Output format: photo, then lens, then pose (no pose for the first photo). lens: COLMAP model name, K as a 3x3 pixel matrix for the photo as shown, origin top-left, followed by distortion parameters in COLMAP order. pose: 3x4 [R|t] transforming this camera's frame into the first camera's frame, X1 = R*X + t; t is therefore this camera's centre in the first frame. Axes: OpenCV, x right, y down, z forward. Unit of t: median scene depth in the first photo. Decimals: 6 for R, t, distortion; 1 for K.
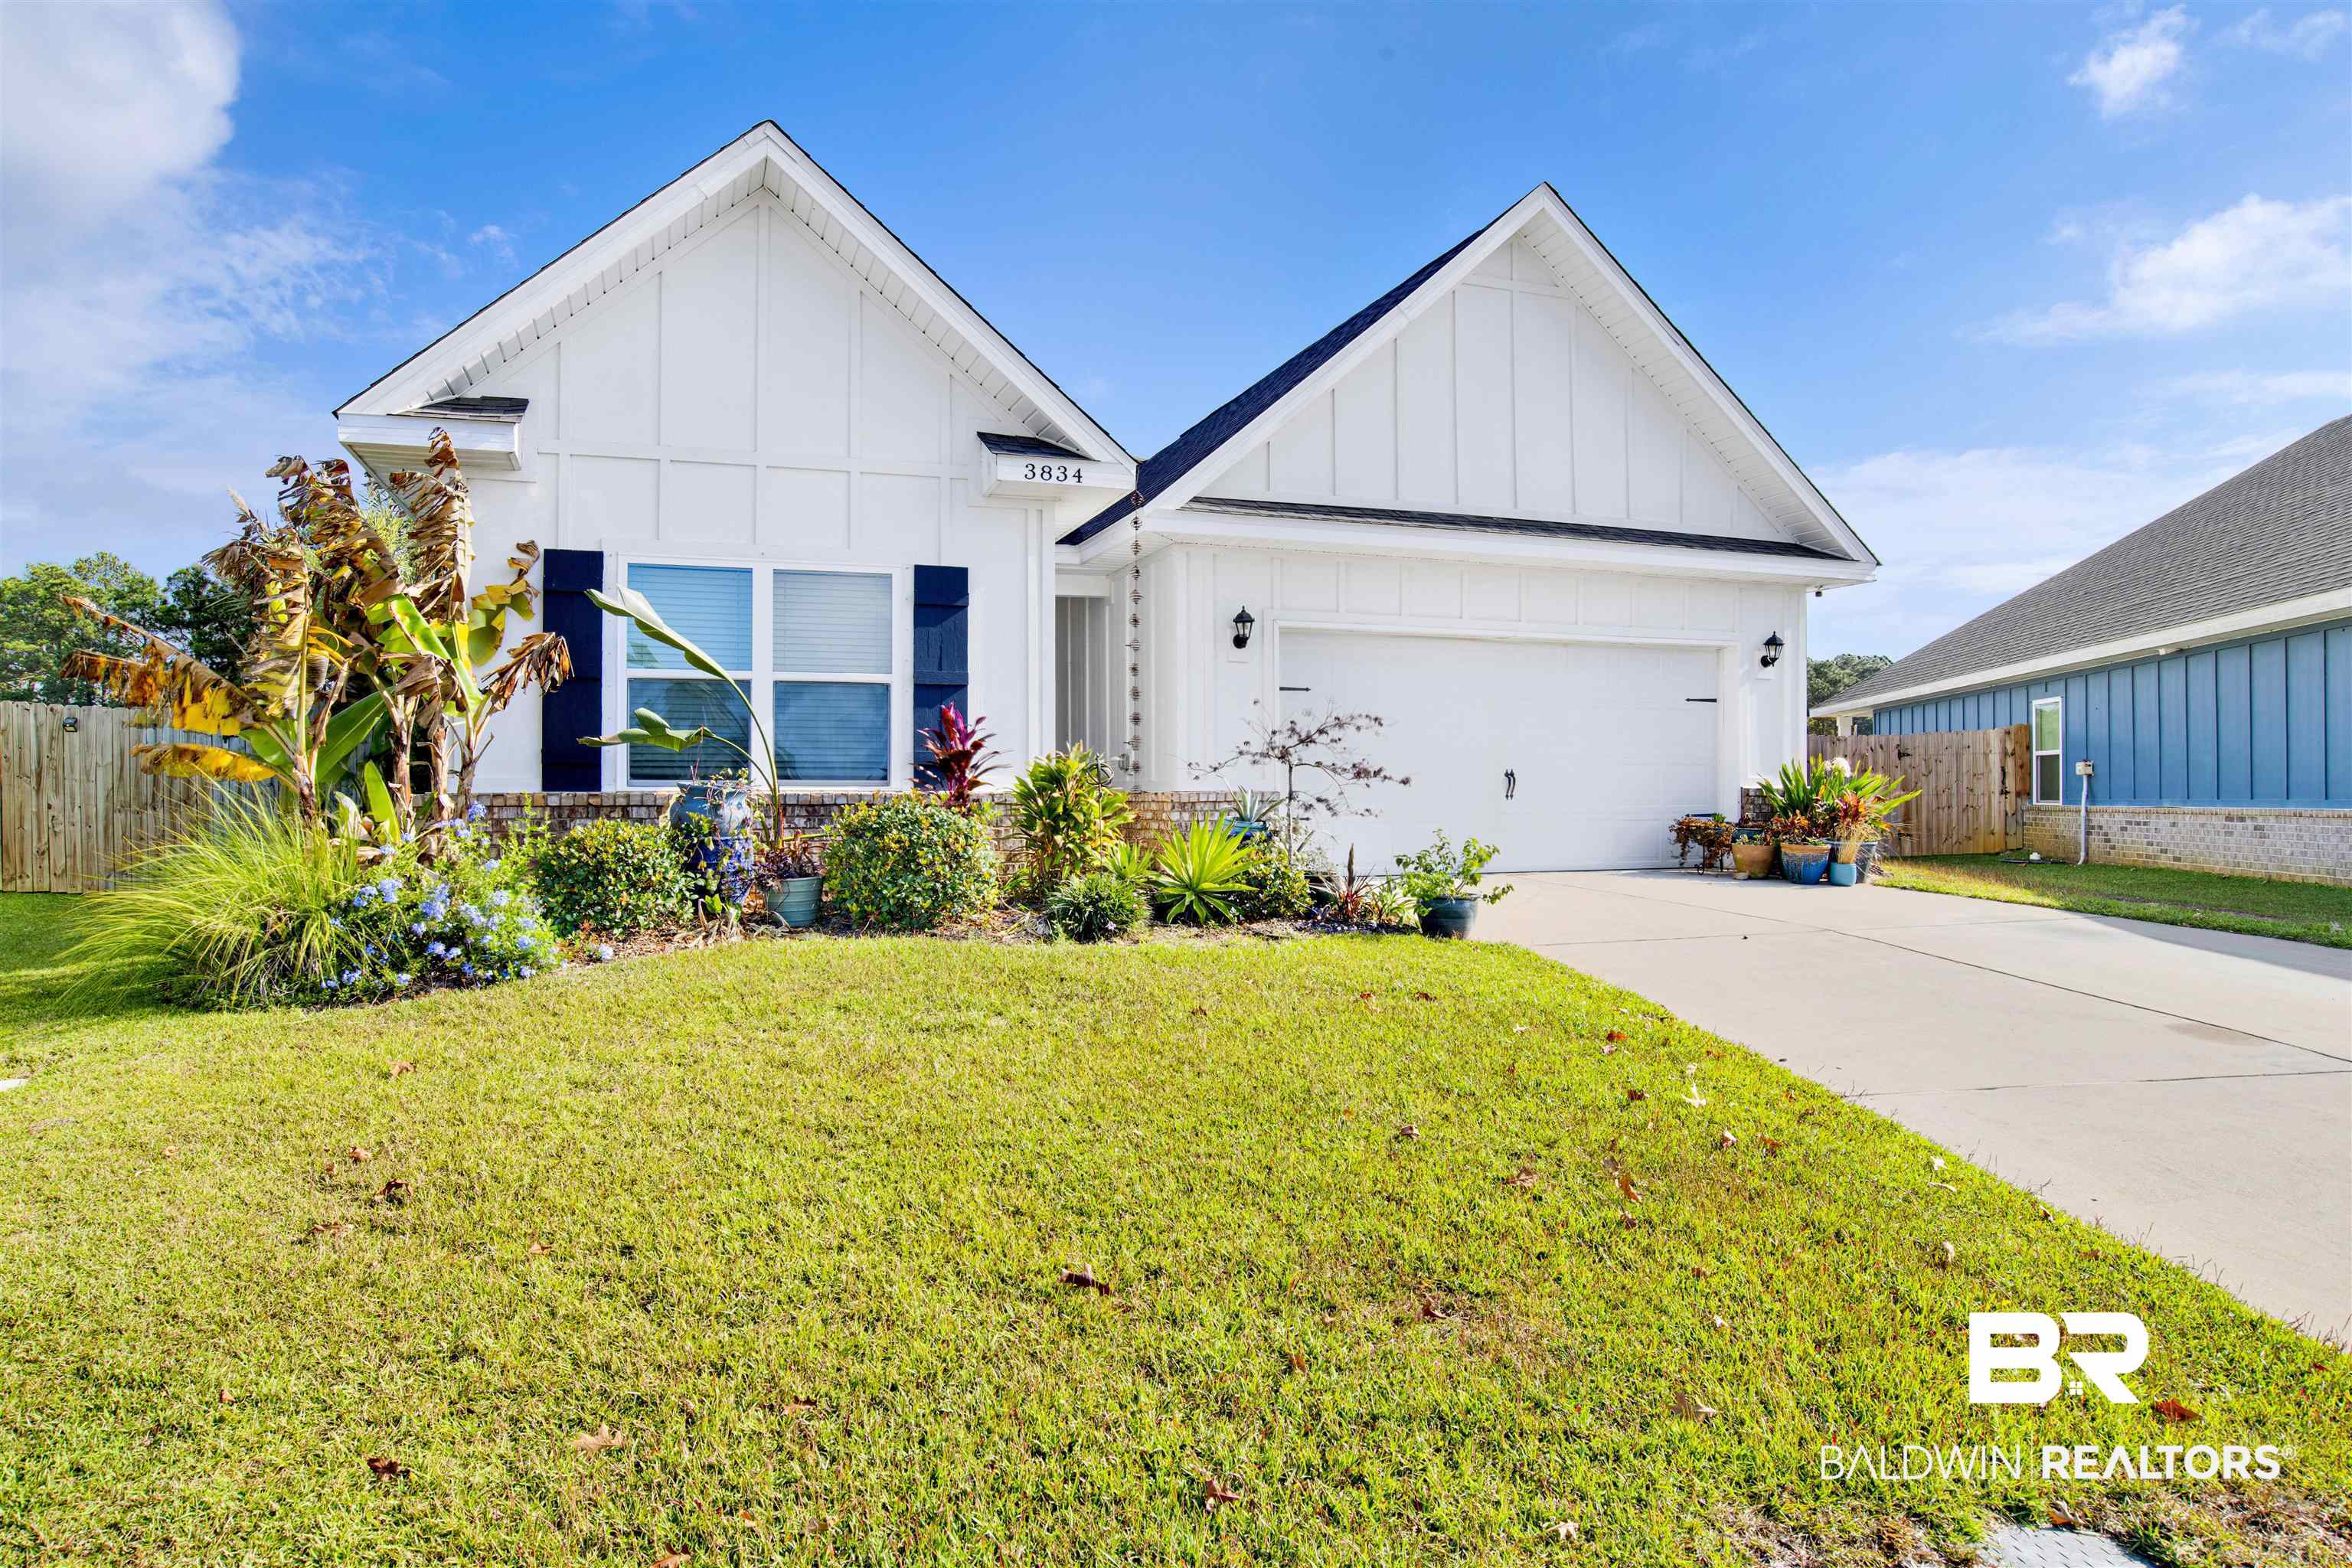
lens RADIAL K [[1256.6, 0, 1195.7], [0, 1256.6, 788.3], [0, 0, 1]] dist [-0.062704, 0.015736]
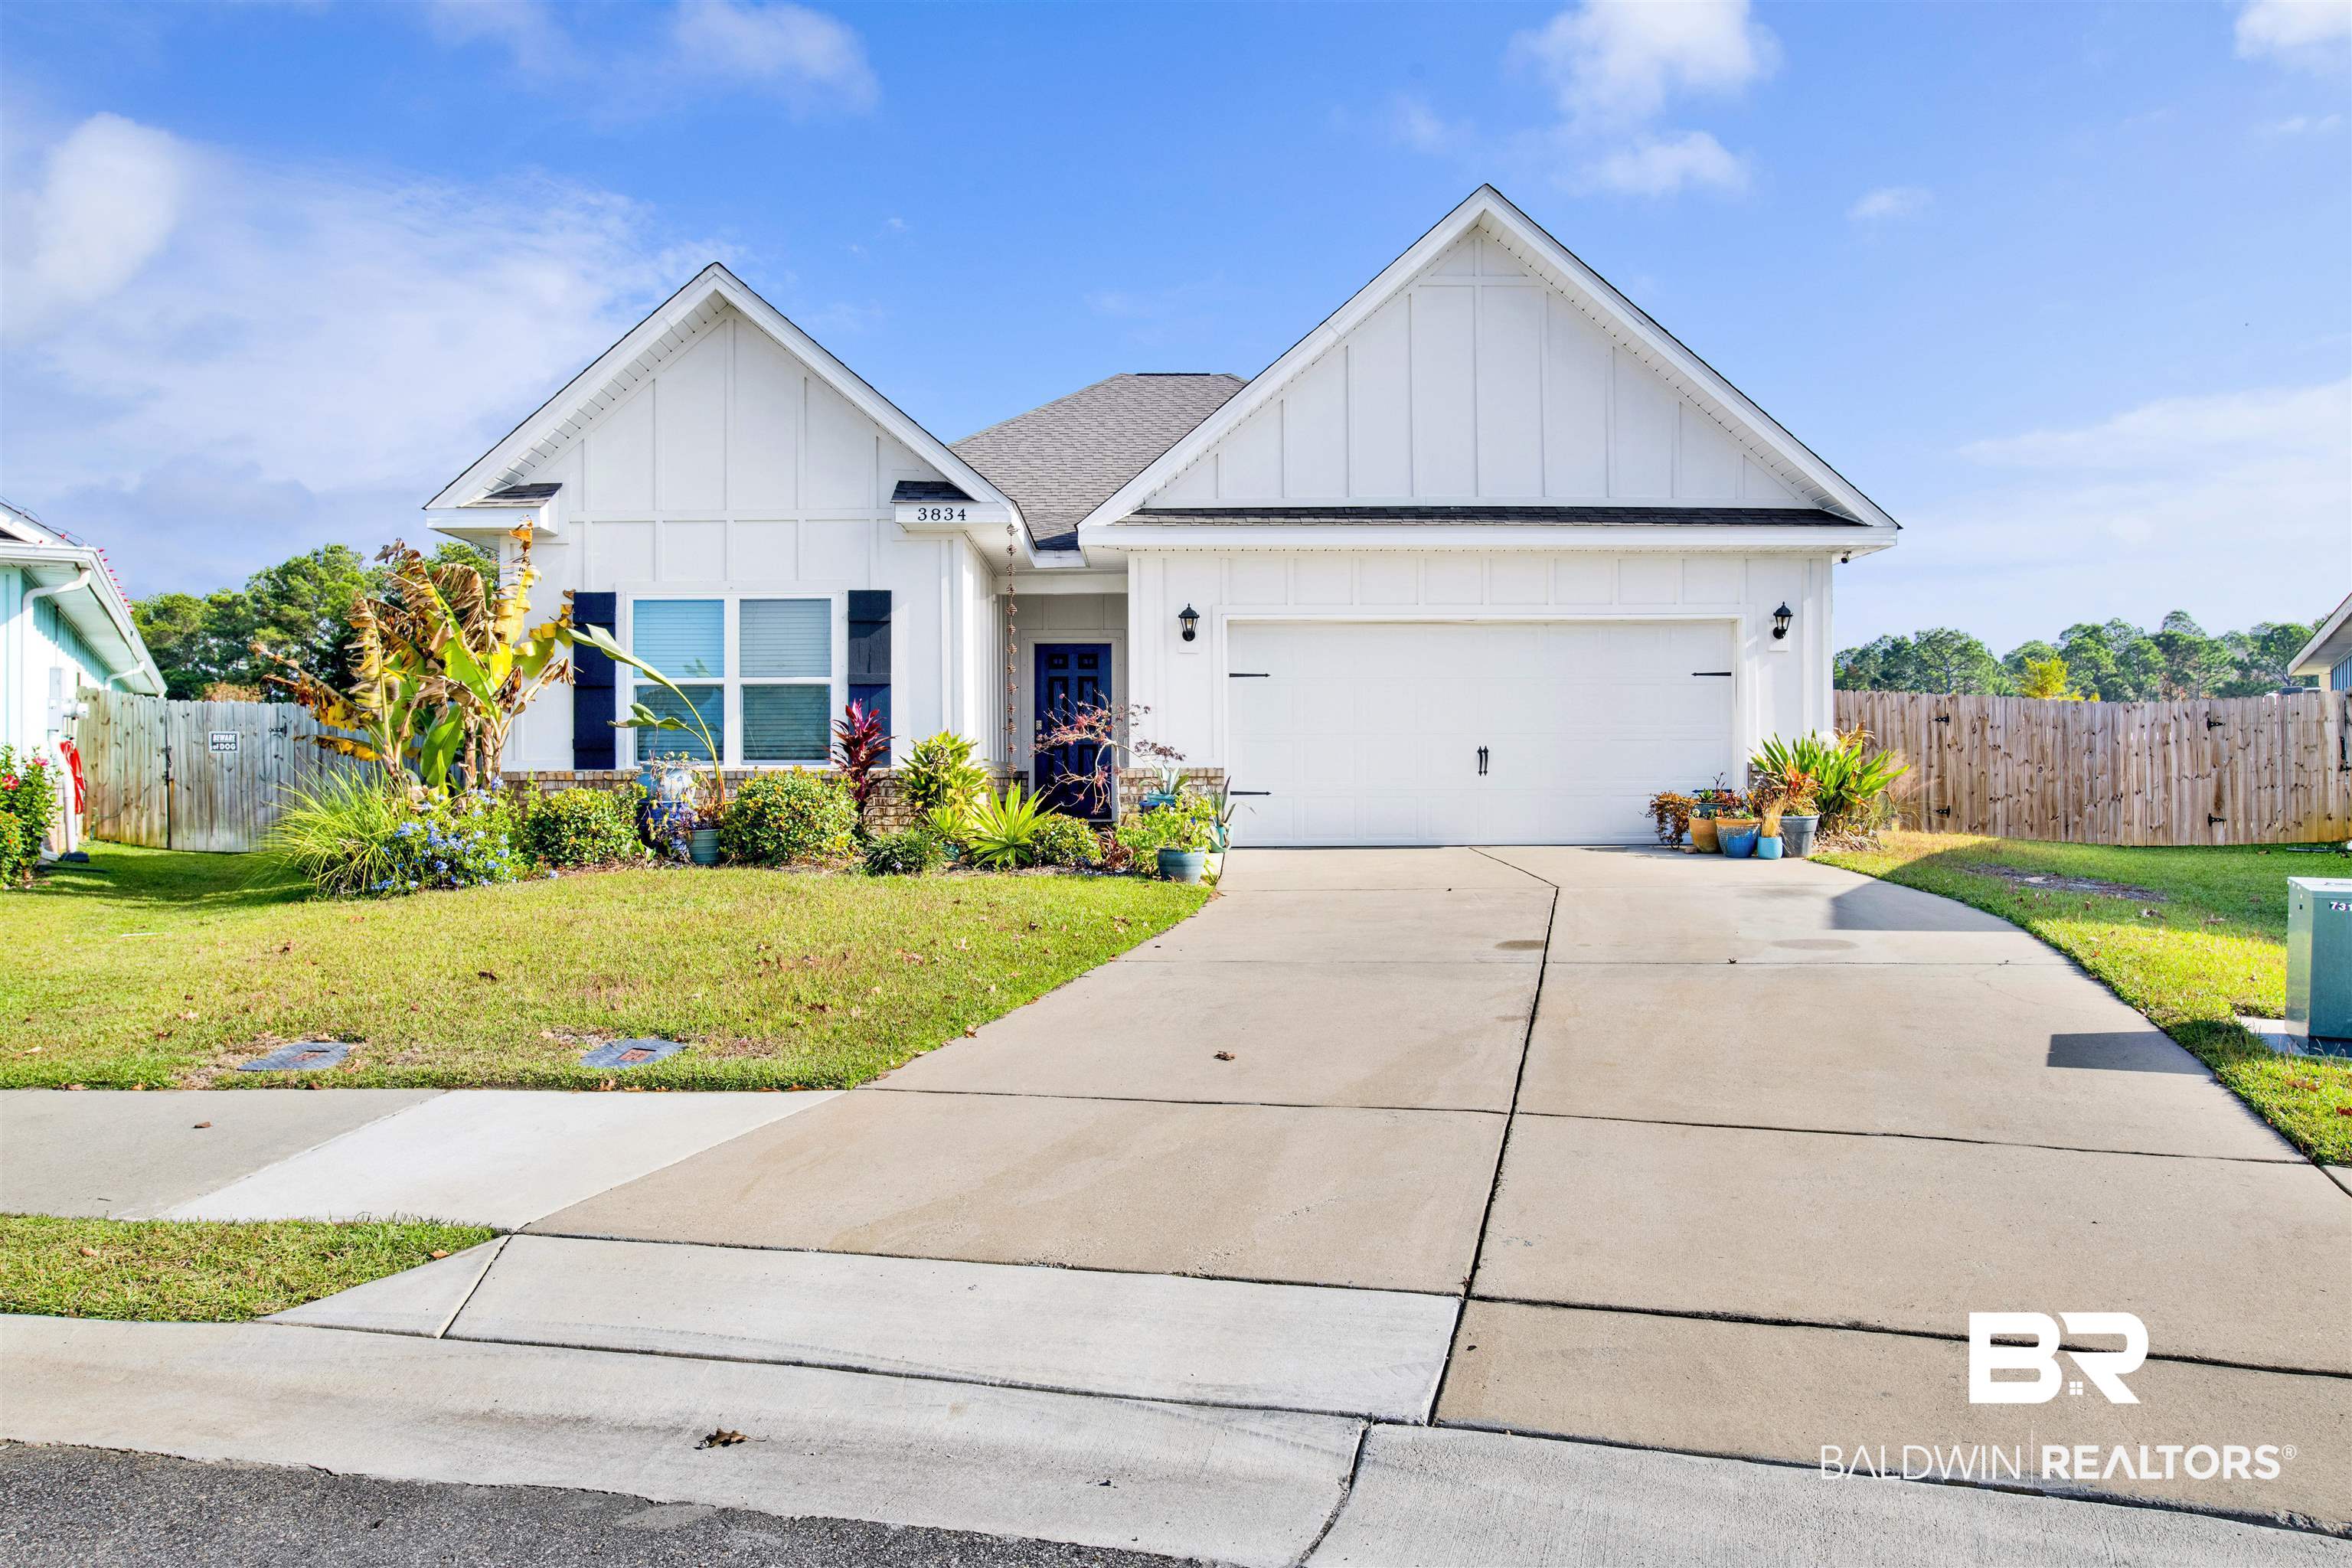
lens RADIAL K [[1438.5, 0, 1195.1], [0, 1438.5, 770.7], [0, 0, 1]] dist [-0.036216, -0.001993]
pose [[0.966412, -0.005048, -0.256950, 0.488282], [0.004705, 0.999987, -0.001947, 0.009005], [0.256956, 0.000673, 0.966423, -0.317460]]
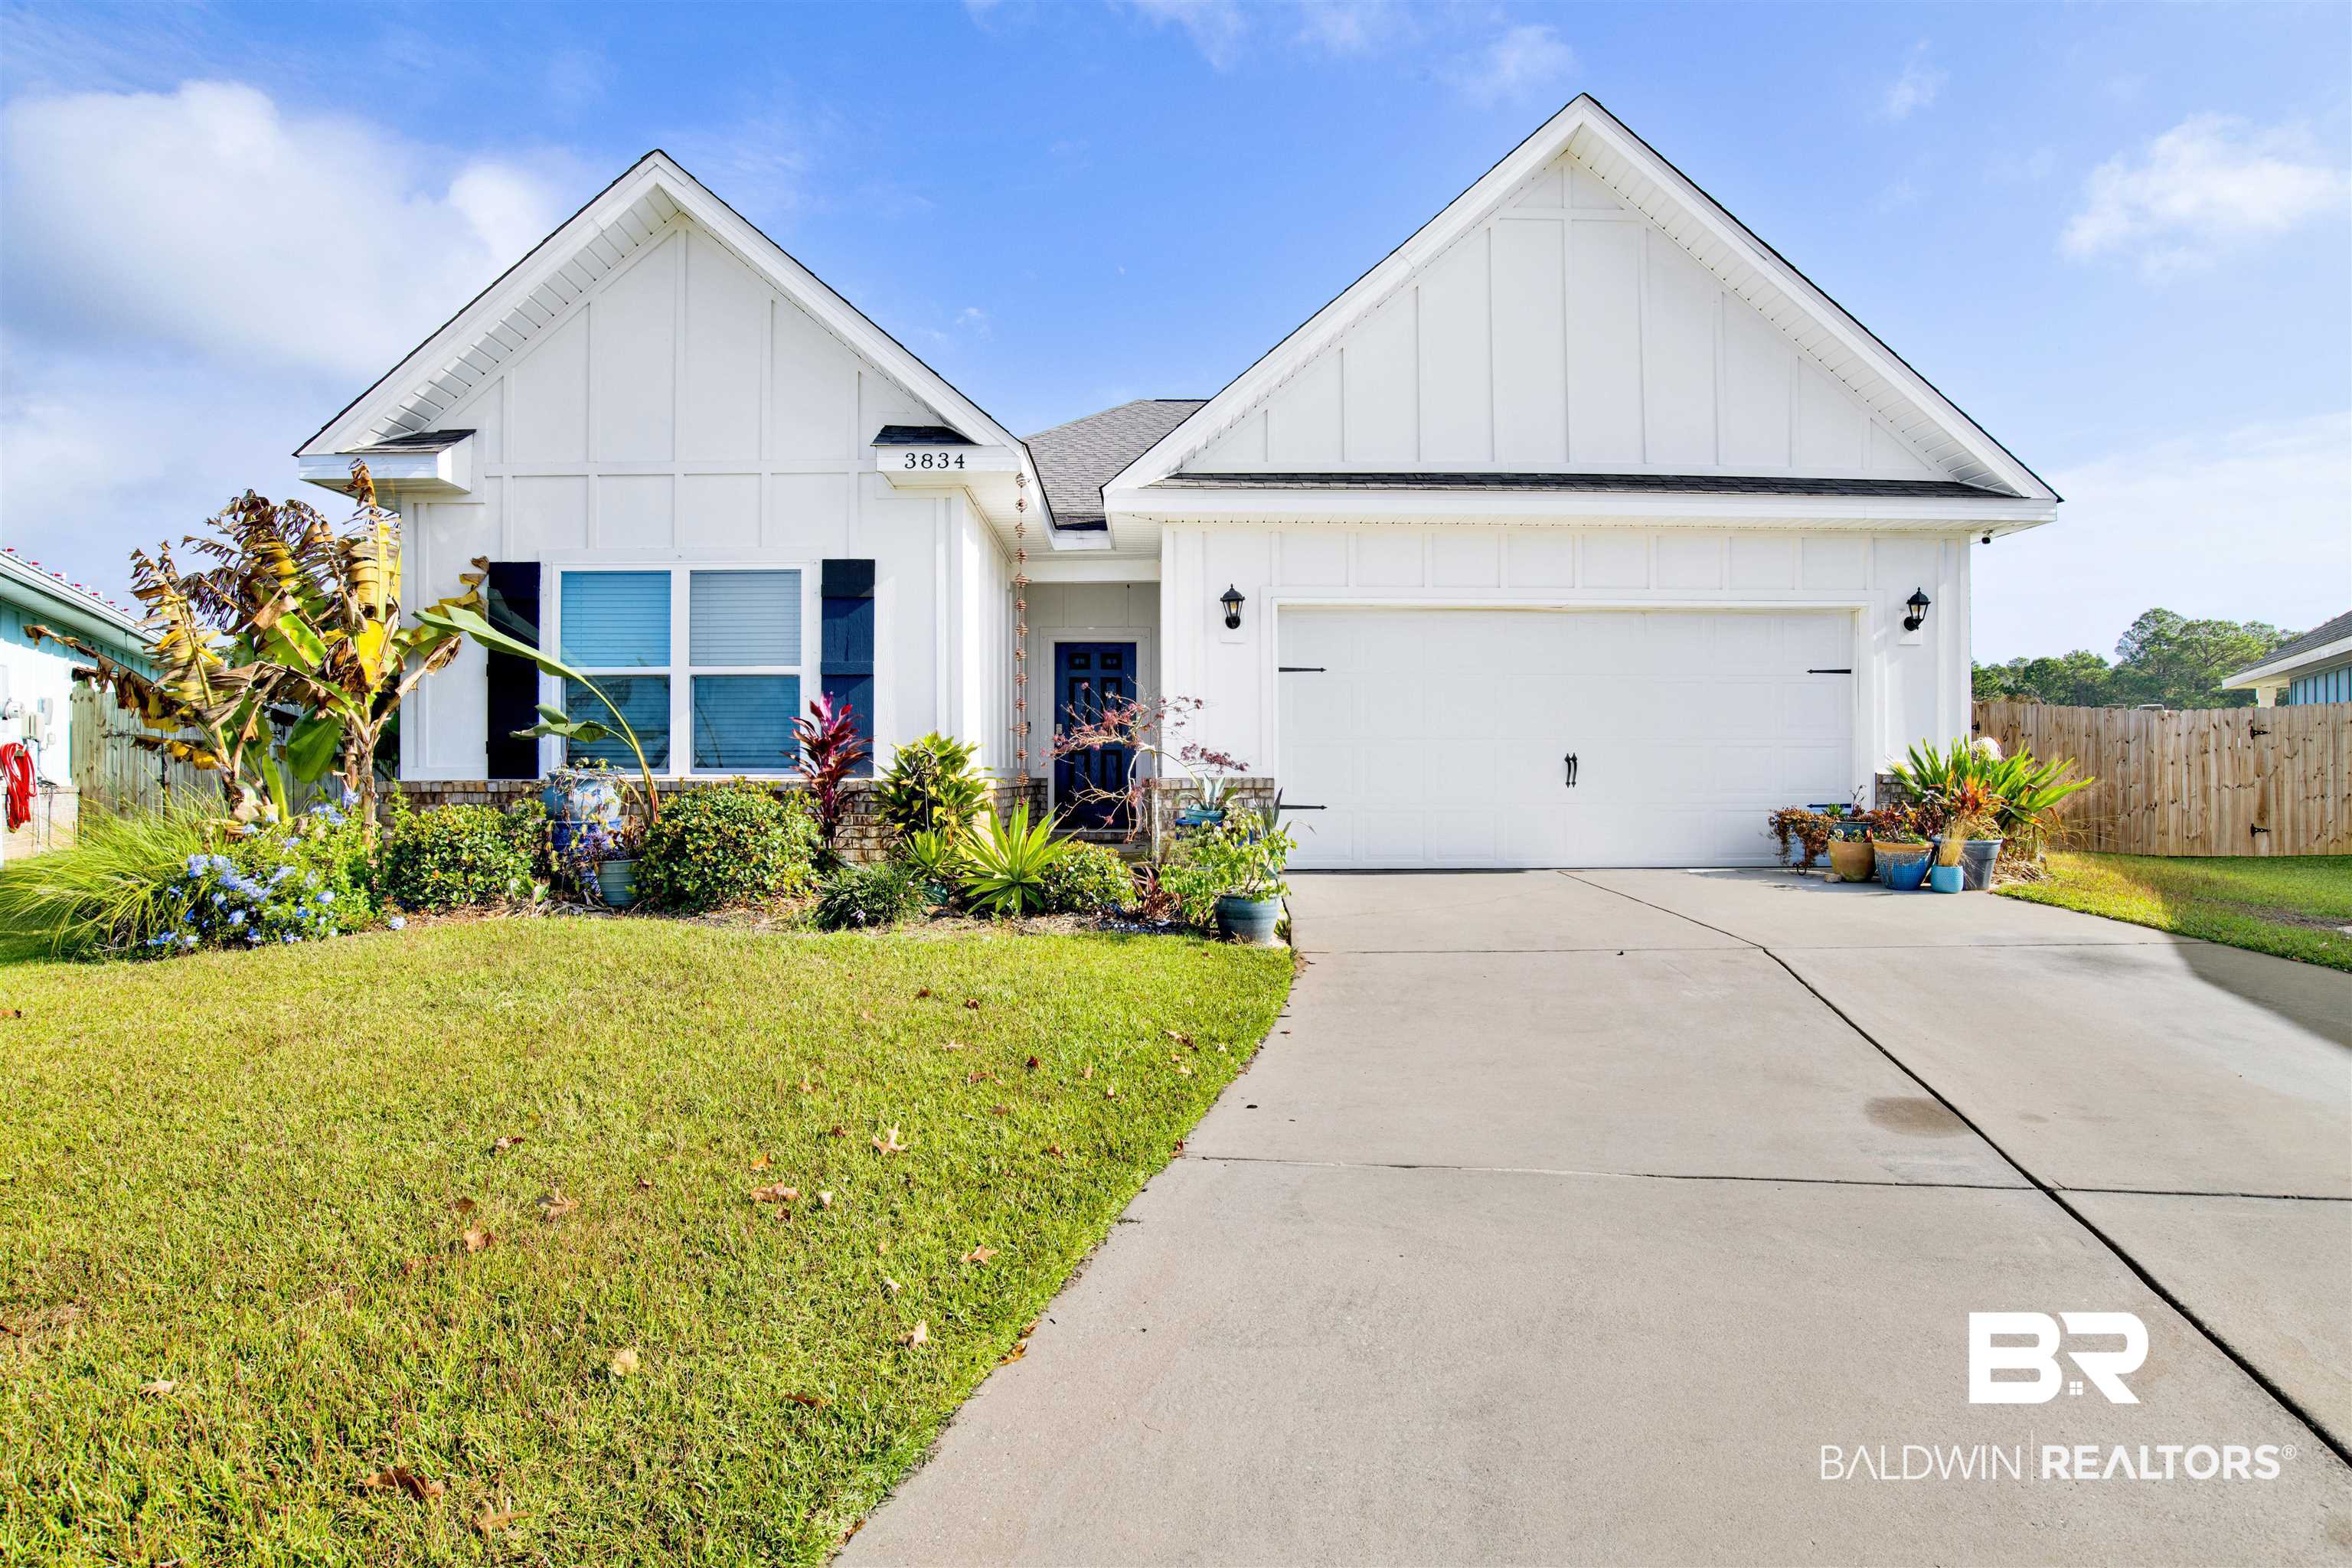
lens RADIAL K [[1256.6, 0, 1164.9], [0, 1256.6, 775.0], [0, 0, 1]] dist [-0.062704, 0.015736]
pose [[0.958979, -0.001412, -0.283473, 0.337561], [0.001382, 0.999999, -0.000307, -0.000149], [0.283473, -0.000097, 0.958980, 0.091956]]
